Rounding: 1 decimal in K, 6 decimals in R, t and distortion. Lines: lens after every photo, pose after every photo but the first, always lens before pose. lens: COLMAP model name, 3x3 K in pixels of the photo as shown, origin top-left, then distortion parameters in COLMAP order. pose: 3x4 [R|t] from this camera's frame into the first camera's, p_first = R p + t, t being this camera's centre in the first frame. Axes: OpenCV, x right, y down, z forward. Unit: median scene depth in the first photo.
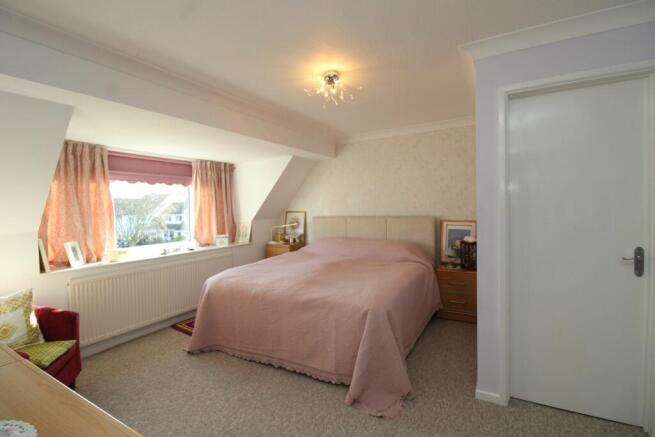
lens RADIAL K [[306.4, 0, 327.2], [0, 306.4, 217.8], [0, 0, 1]] dist [-0.005880, -0.000793]
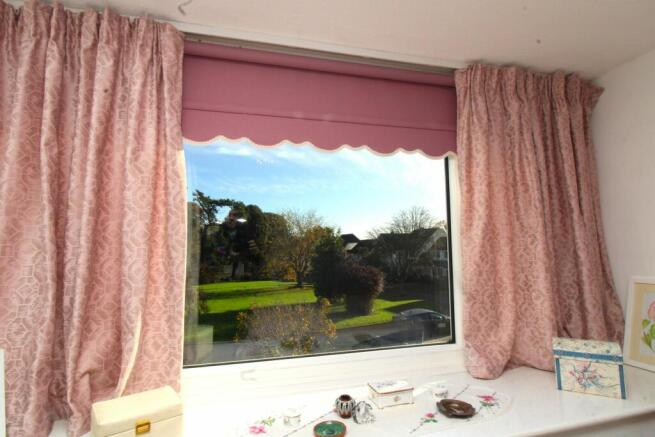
lens RADIAL K [[336.1, 0, 329.5], [0, 336.1, 216.5], [0, 0, 1]] dist [-0.001793, -0.000346]
pose [[0.703633, -0.052903, -0.708591, -0.232035], [-0.027447, 0.994457, -0.101500, -0.005326], [0.710033, 0.090867, 0.698281, 0.533611]]
